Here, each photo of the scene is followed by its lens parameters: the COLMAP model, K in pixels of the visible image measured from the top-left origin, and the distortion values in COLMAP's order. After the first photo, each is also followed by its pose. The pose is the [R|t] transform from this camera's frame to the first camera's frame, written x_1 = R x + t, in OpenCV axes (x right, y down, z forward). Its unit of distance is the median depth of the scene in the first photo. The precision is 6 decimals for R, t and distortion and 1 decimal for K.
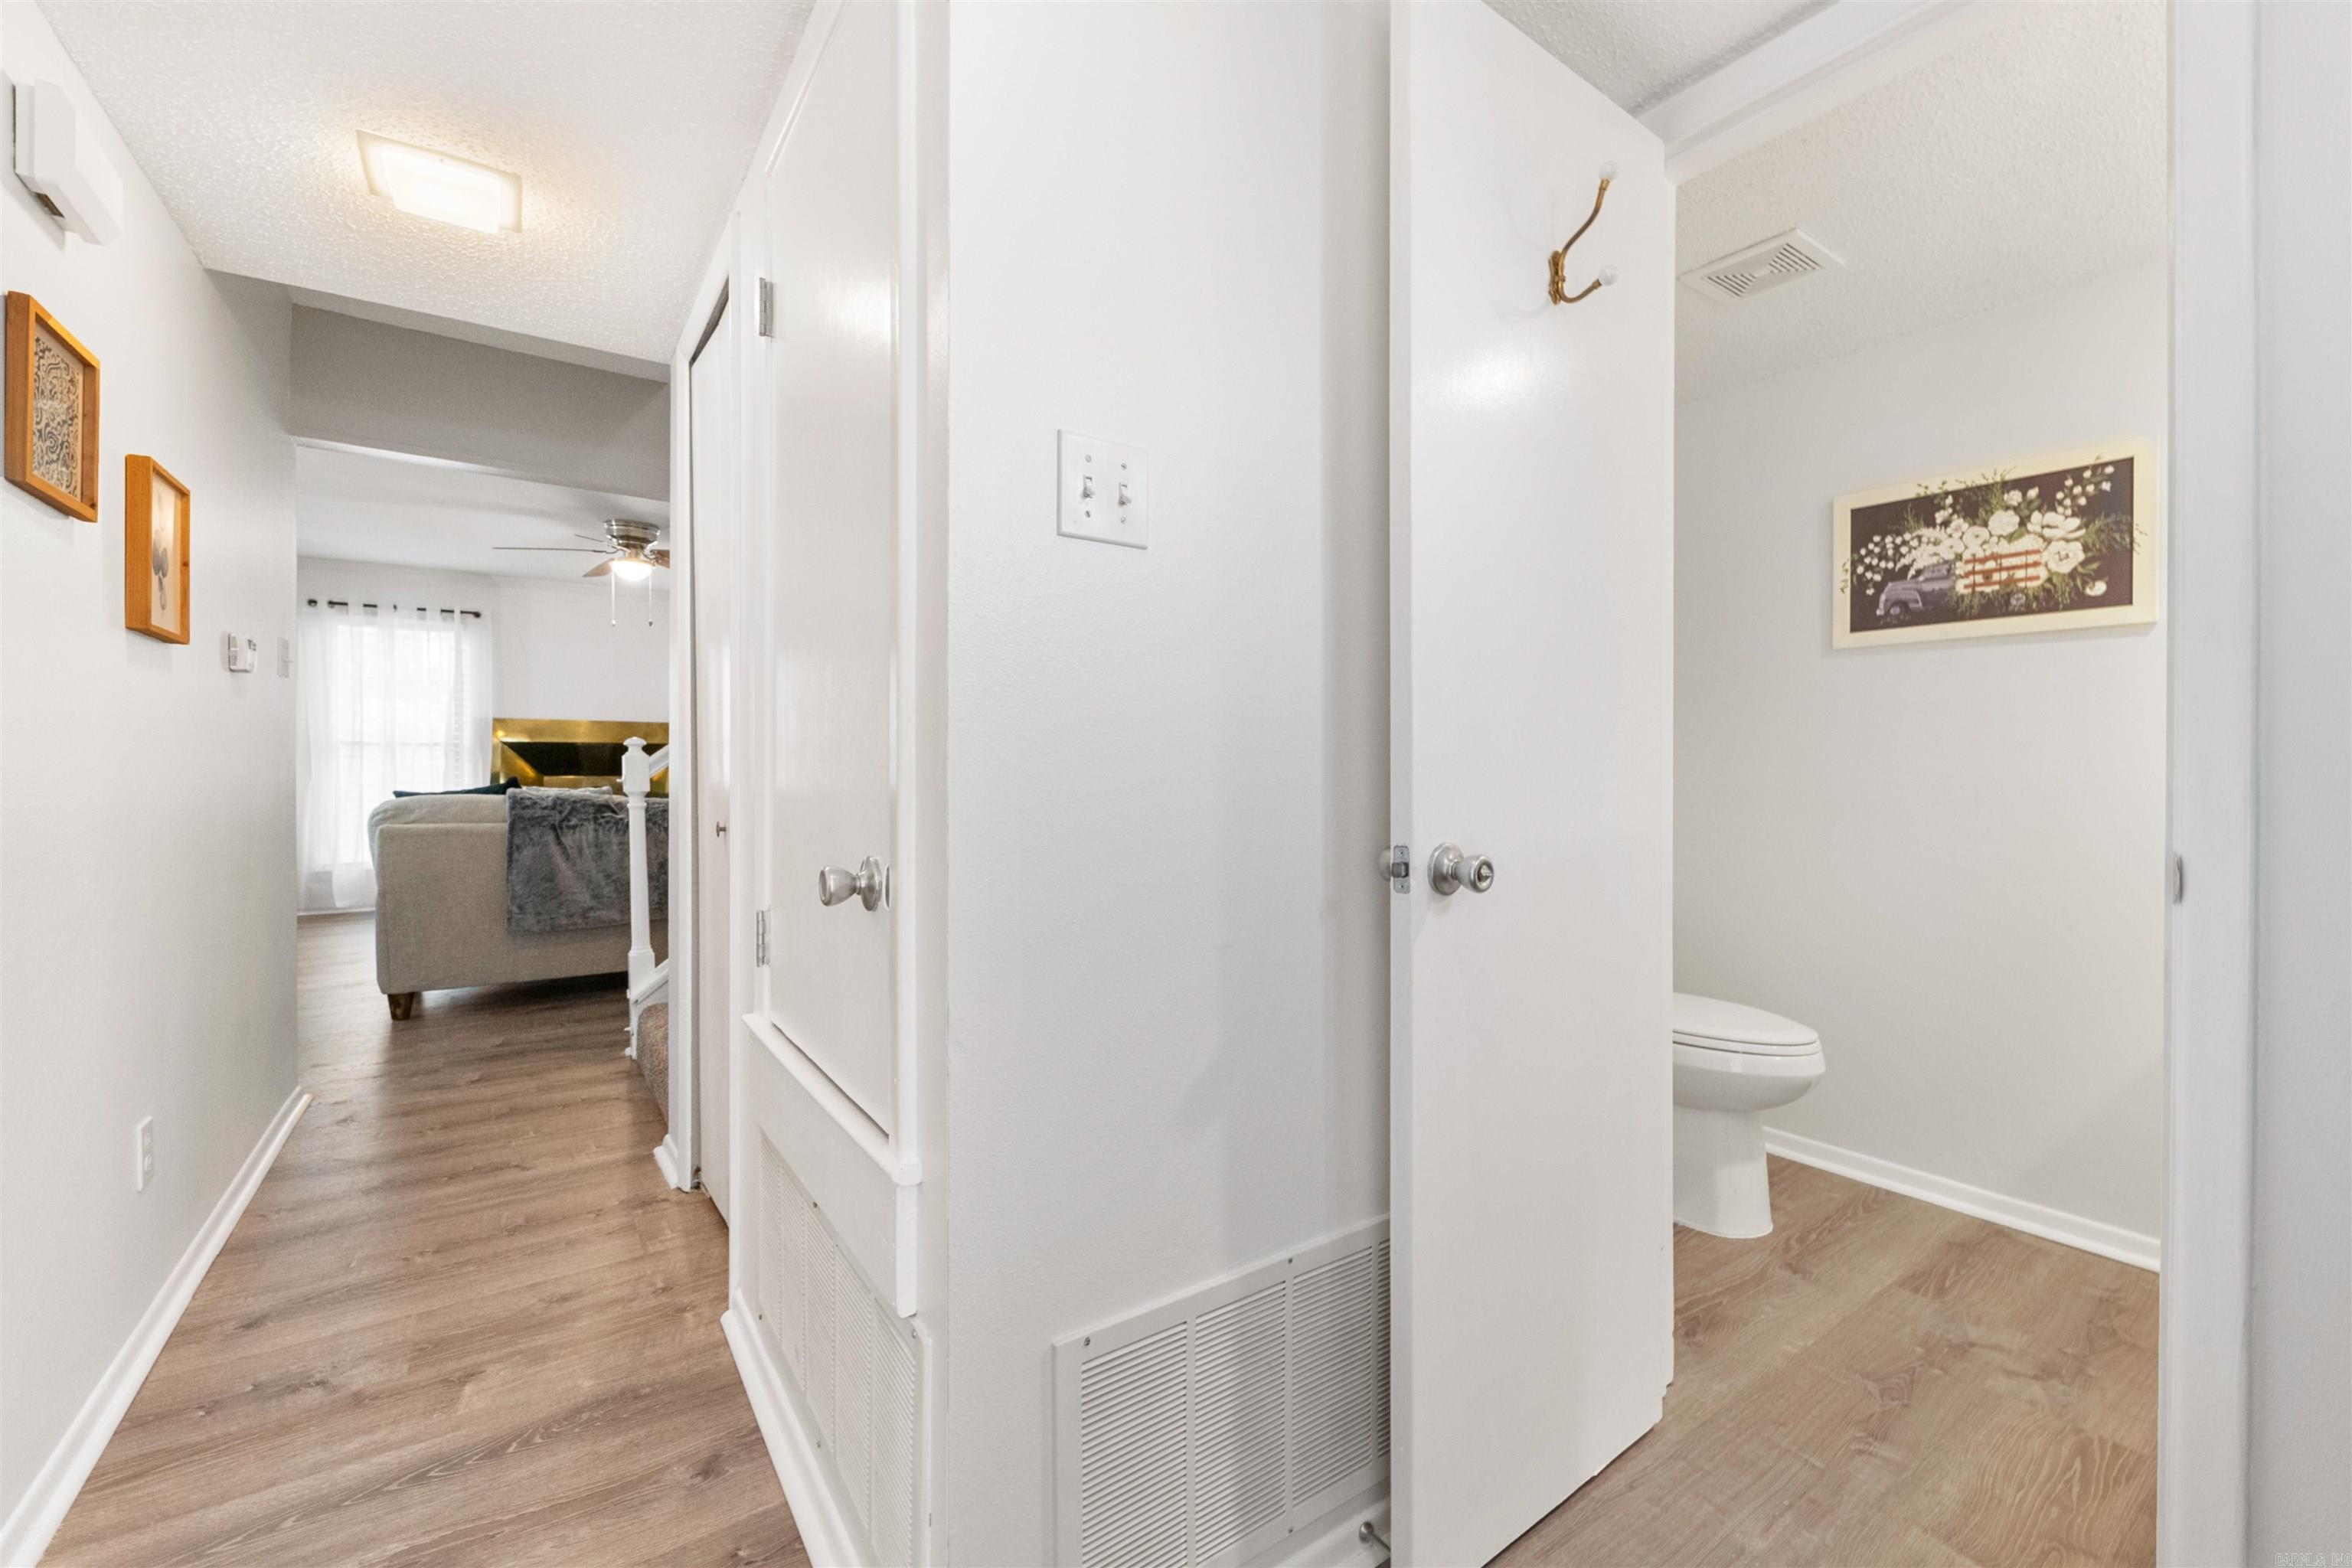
lens RADIAL K [[946.4, 0, 1168.7], [0, 946.4, 775.3], [0, 0, 1]] dist [-0.000592, -0.000709]
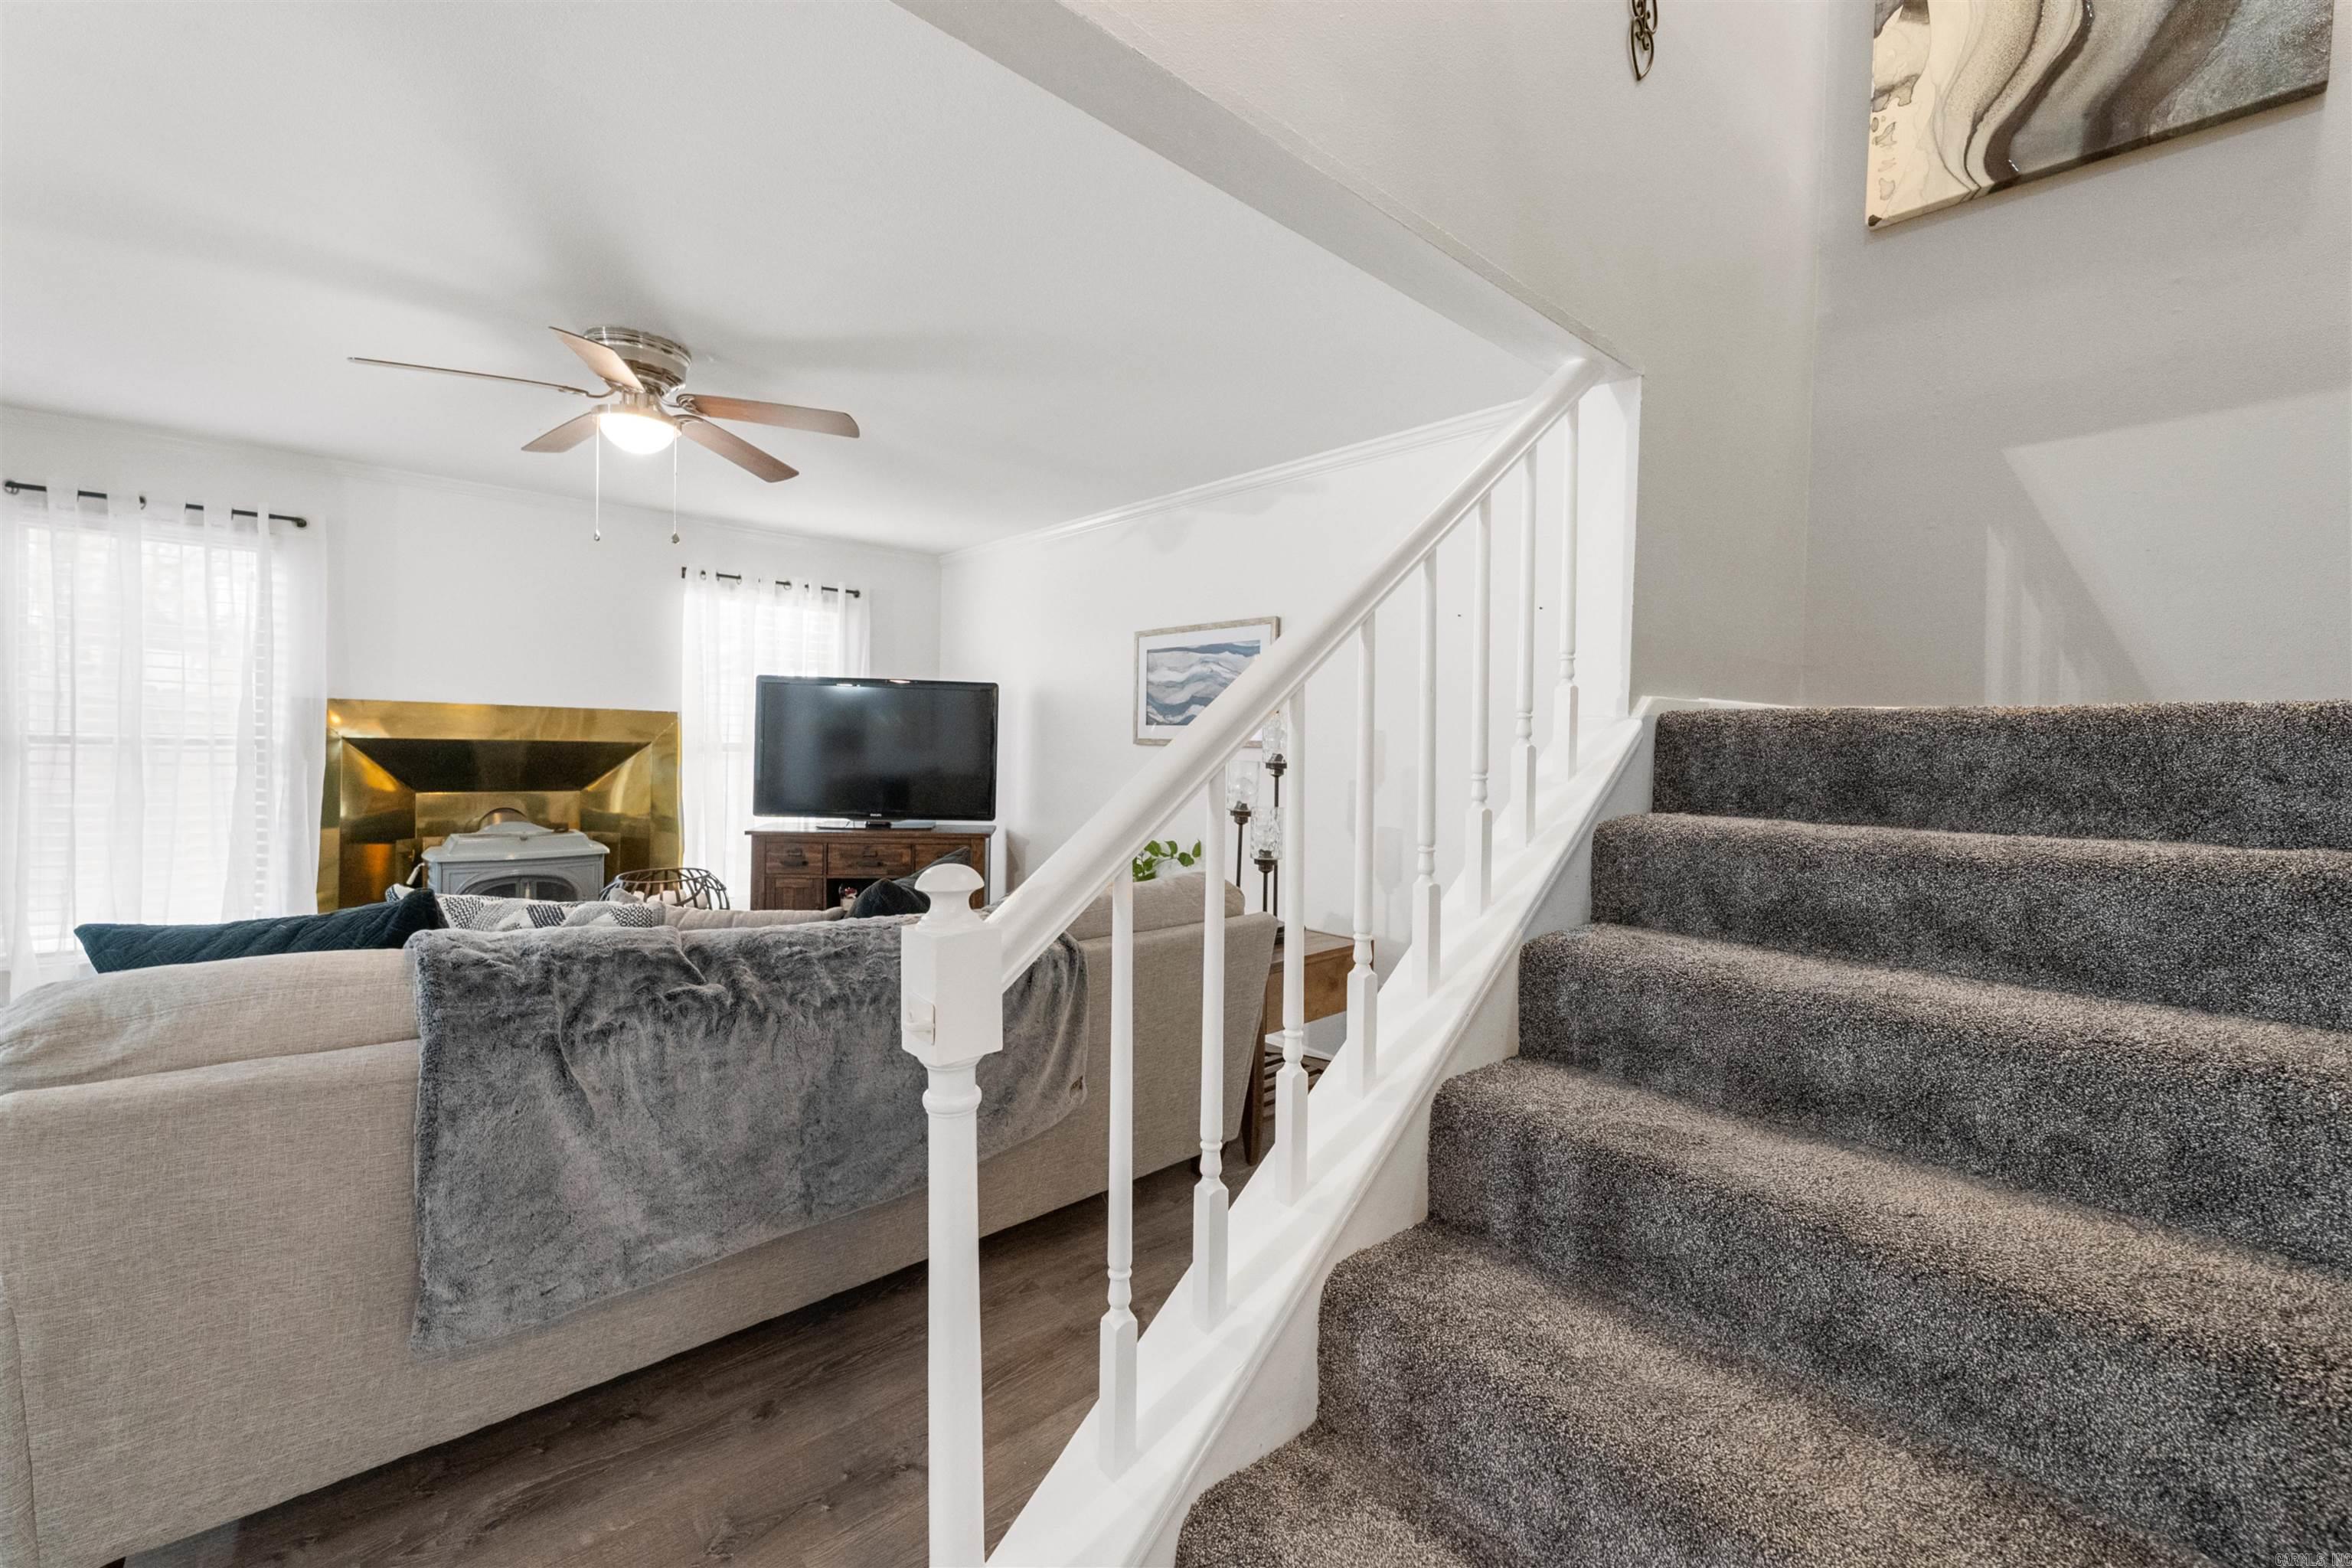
lens RADIAL K [[955.0, 0, 1168.5], [0, 955.0, 761.0], [0, 0, 1]] dist [-0.001140, -0.000608]
pose [[0.992907, 0.017367, 0.117617, -0.547447], [-0.018386, 0.999802, 0.007578, -0.075479], [-0.117462, -0.009687, 0.993030, 0.722759]]
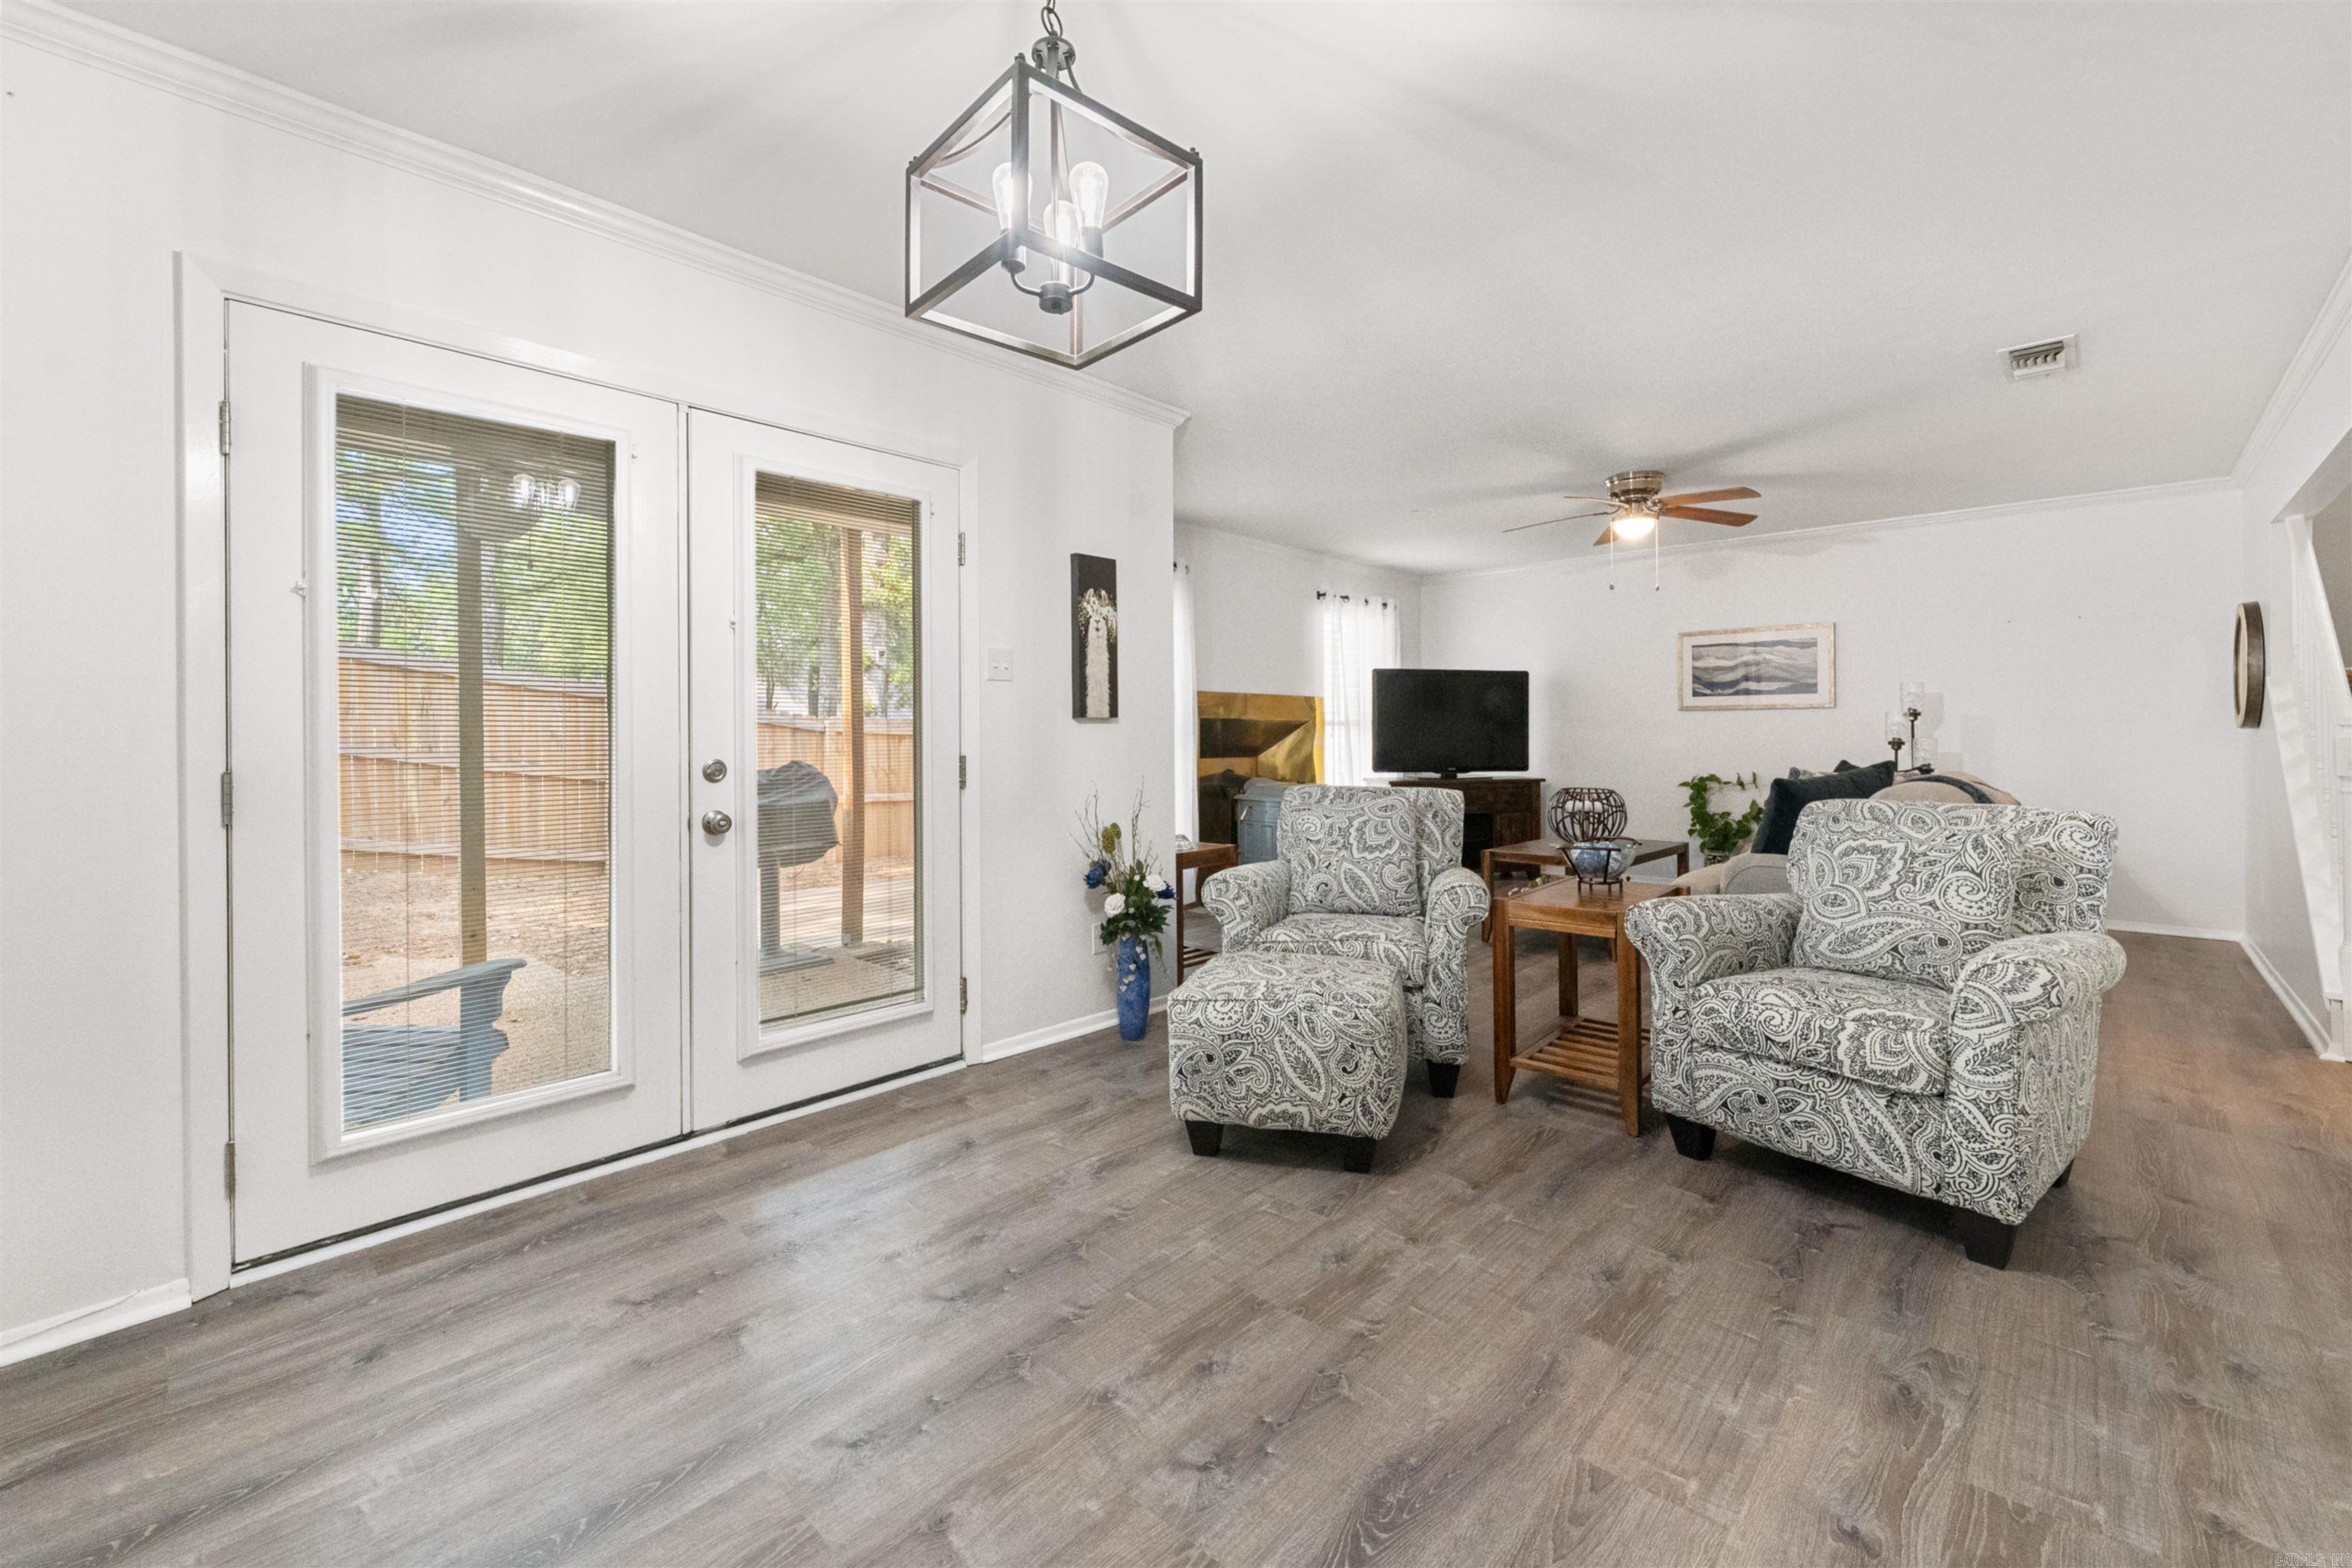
lens RADIAL K [[960.1, 0, 1173.1], [0, 960.1, 740.6], [0, 0, 1]] dist [0.003939, -0.003957]
pose [[0.979280, -0.008835, 0.202320, -1.920503], [0.009994, 0.999939, -0.004708, -0.024752], [-0.202266, 0.006632, 0.979308, 0.330282]]
